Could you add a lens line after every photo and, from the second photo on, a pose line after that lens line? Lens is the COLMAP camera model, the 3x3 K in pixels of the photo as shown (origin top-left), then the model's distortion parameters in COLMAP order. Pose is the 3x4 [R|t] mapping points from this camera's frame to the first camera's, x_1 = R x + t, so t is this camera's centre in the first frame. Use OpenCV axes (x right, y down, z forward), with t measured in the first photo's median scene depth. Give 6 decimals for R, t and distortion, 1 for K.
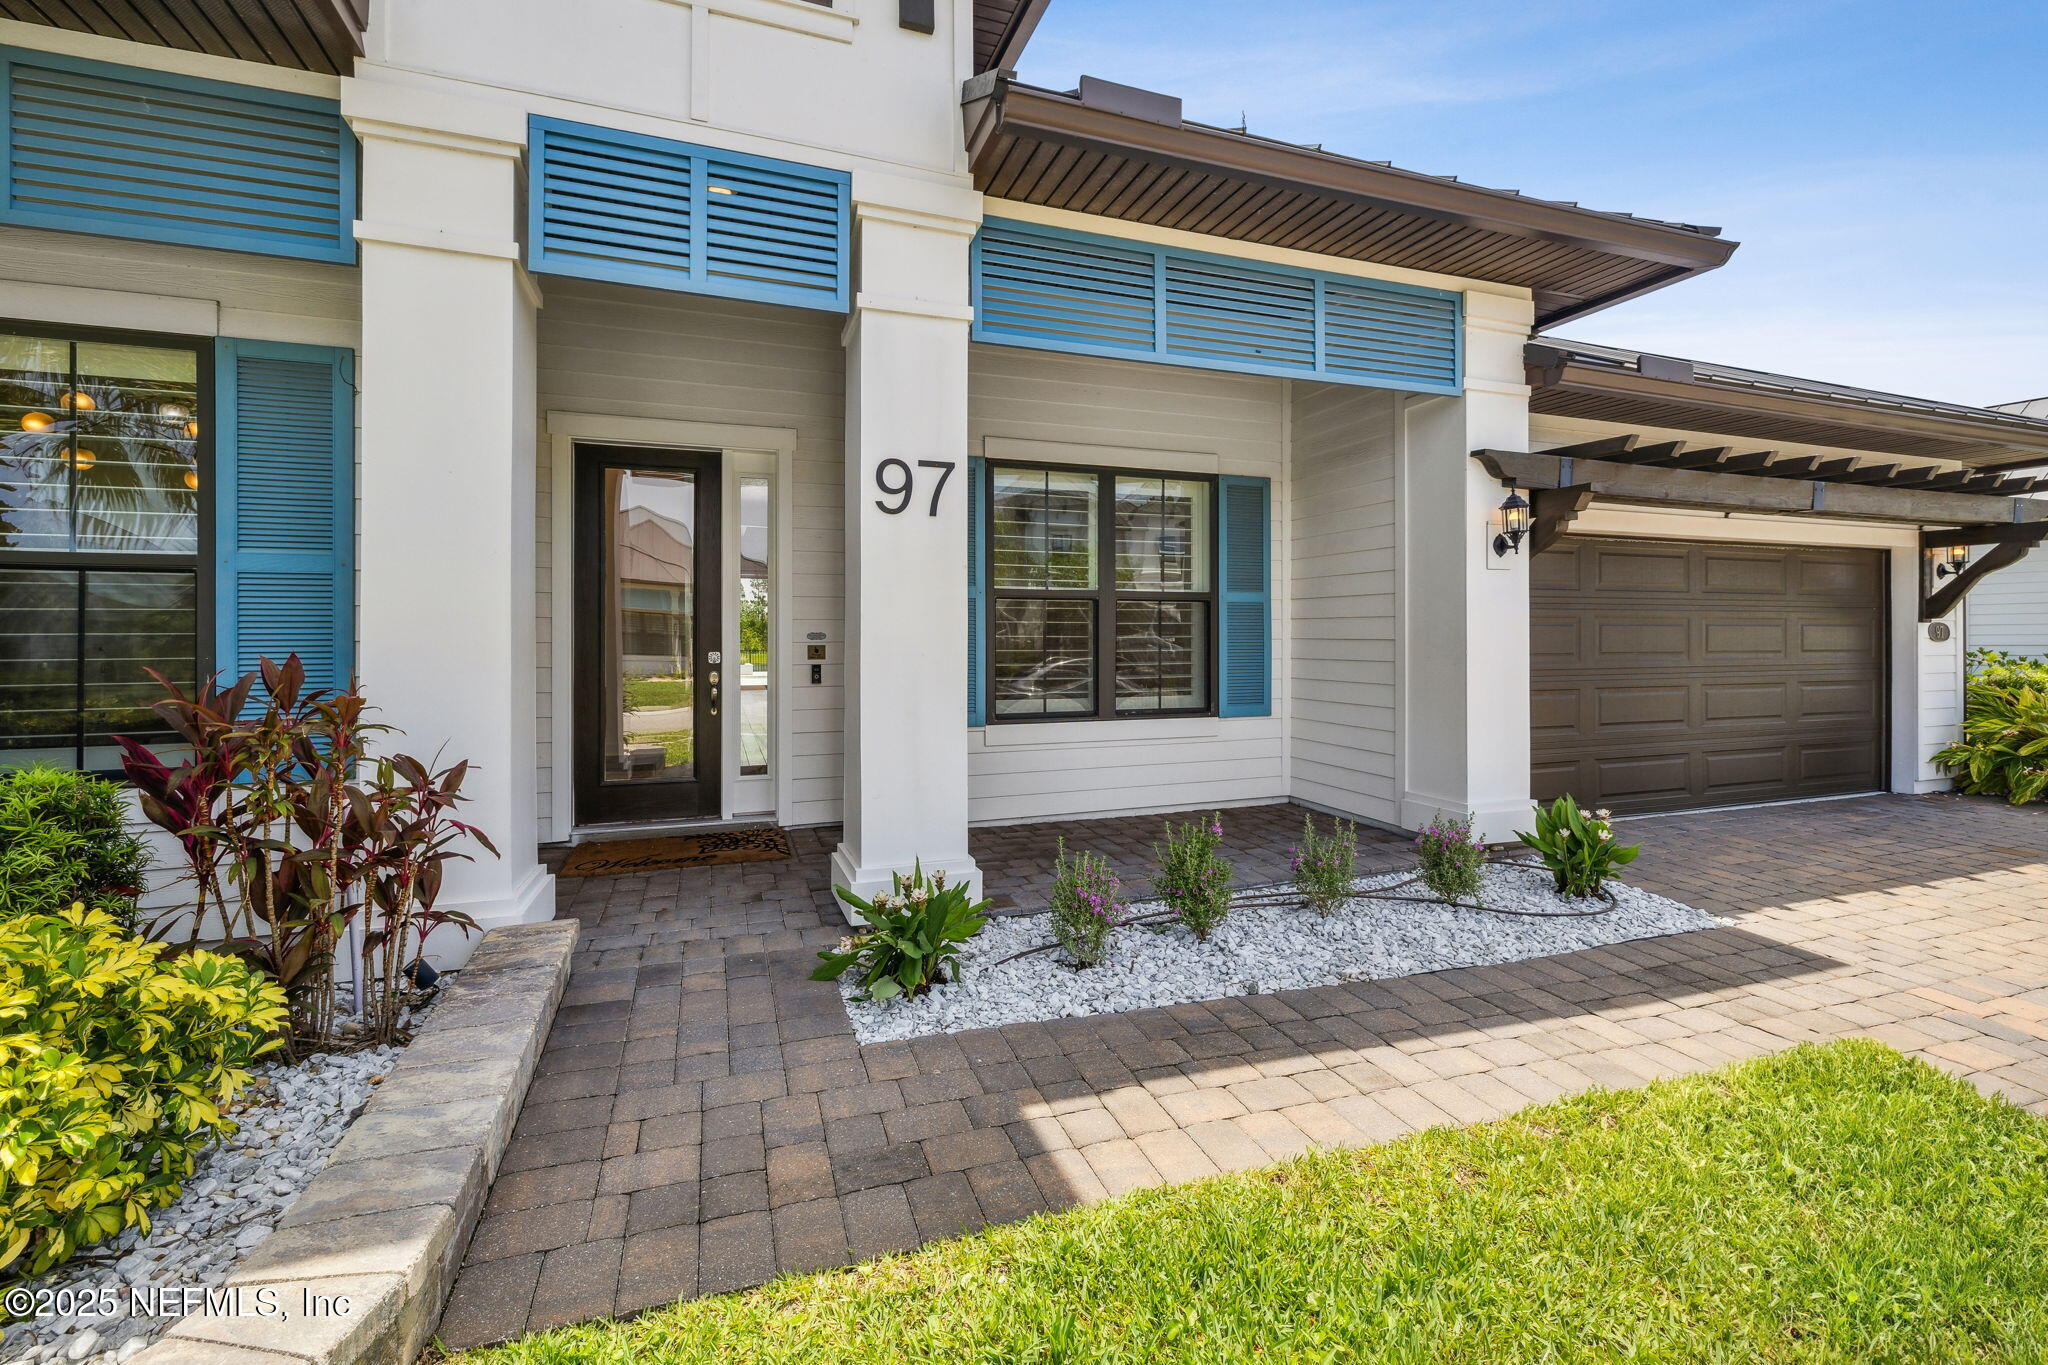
lens RADIAL K [[879.3, 0, 1030.7], [0, 879.3, 676.6], [0, 0, 1]] dist [0.003409, 0.000295]
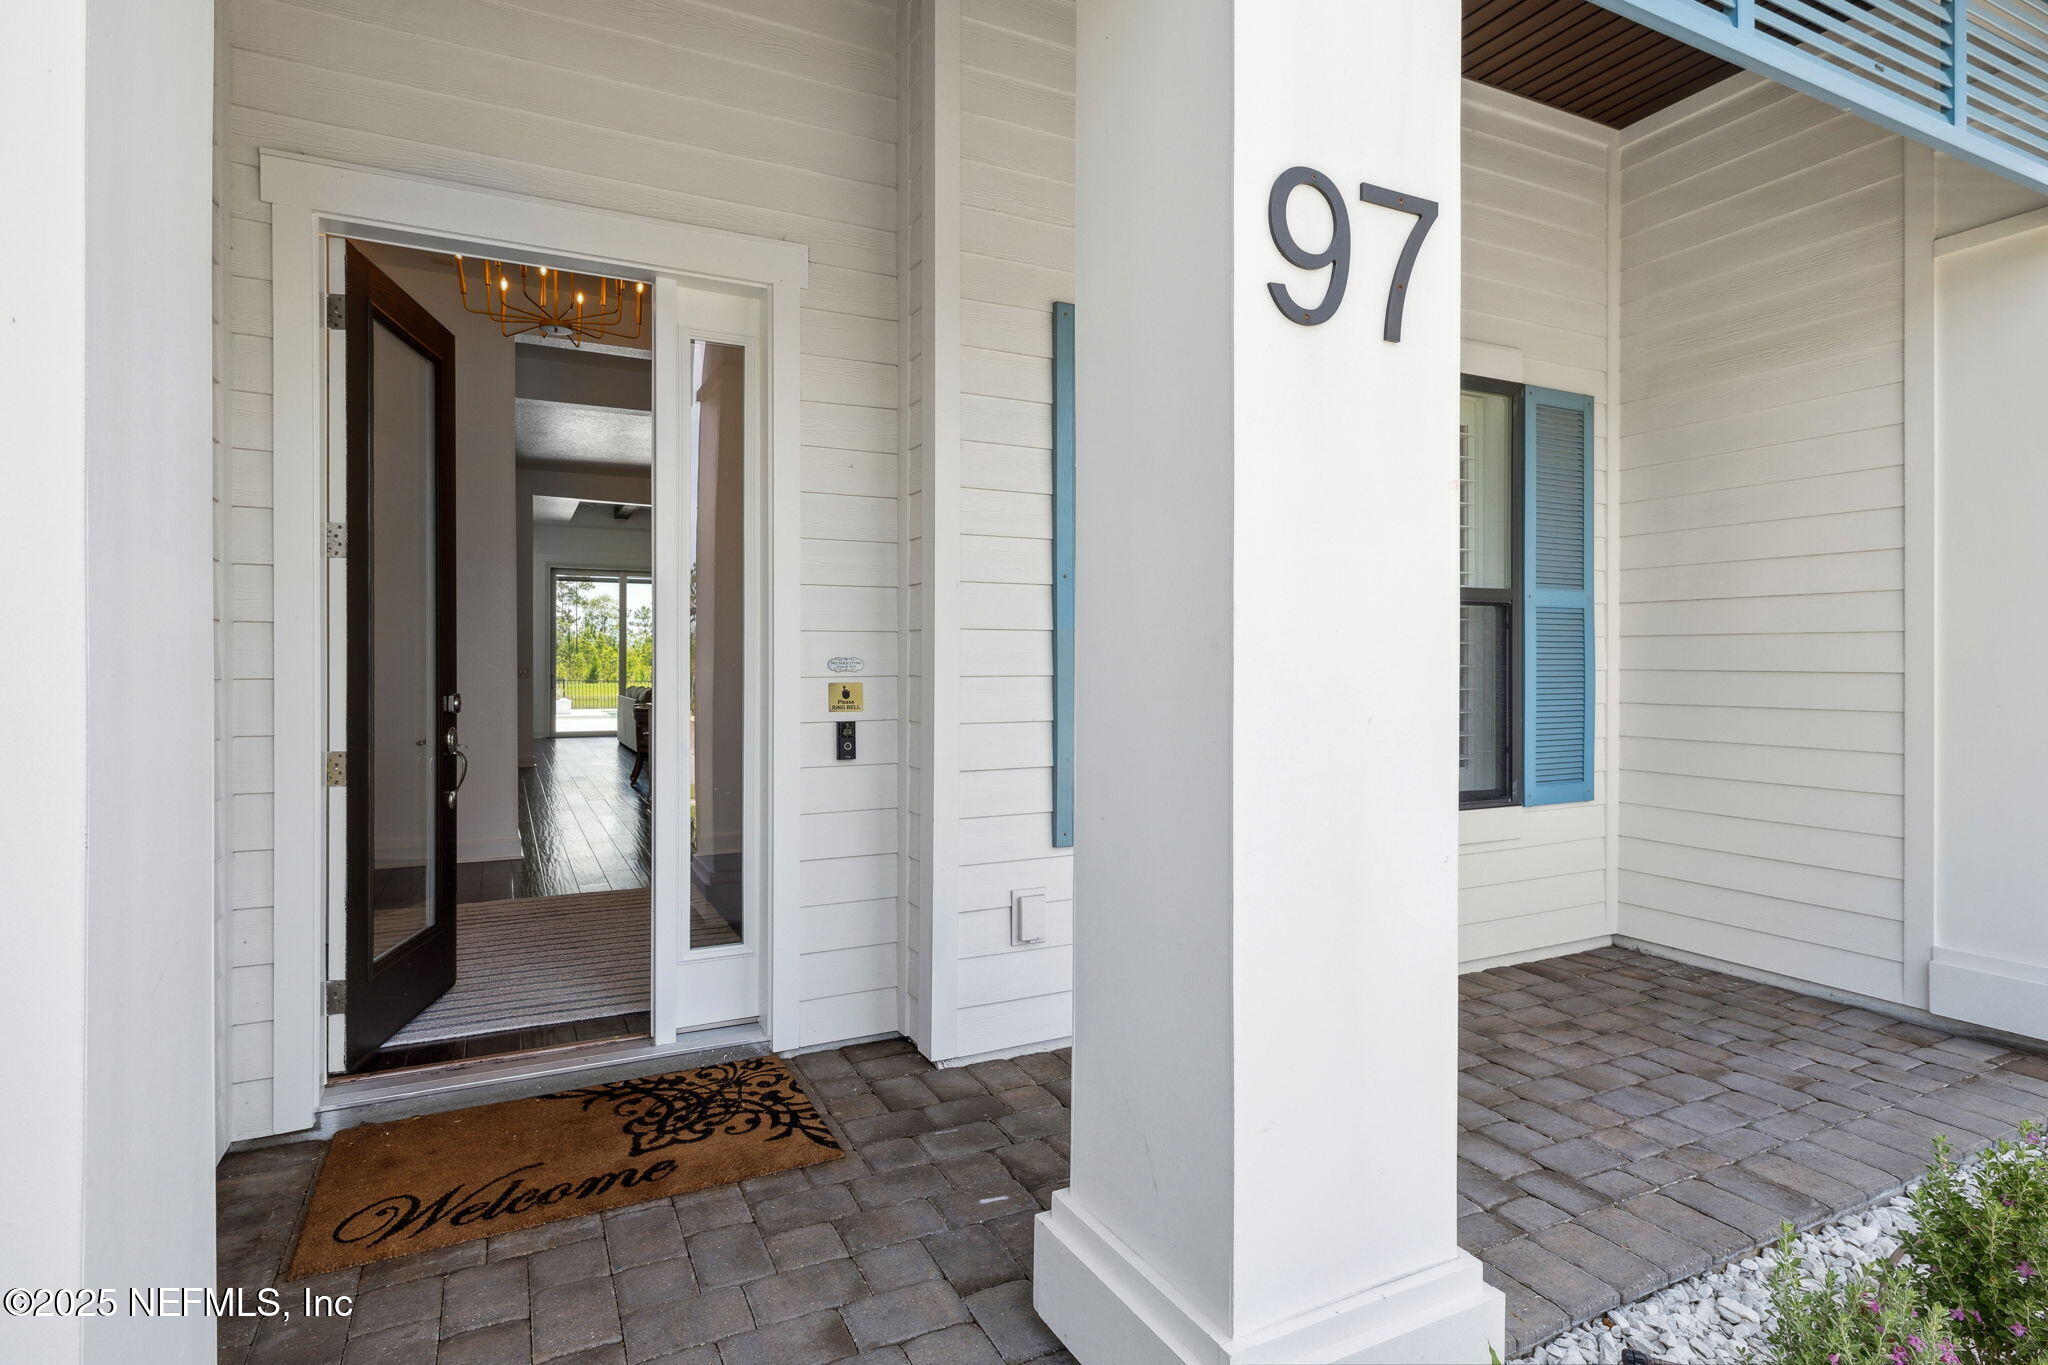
lens RADIAL K [[1057.5, 0, 1042.2], [0, 1057.5, 711.9], [0, 0, 1]] dist [0.005024, 0.001233]
pose [[0.992254, -0.003198, 0.124181, -0.210435], [0.002847, 0.999991, 0.003001, -0.021051], [-0.124189, -0.002624, 0.992255, 0.395378]]
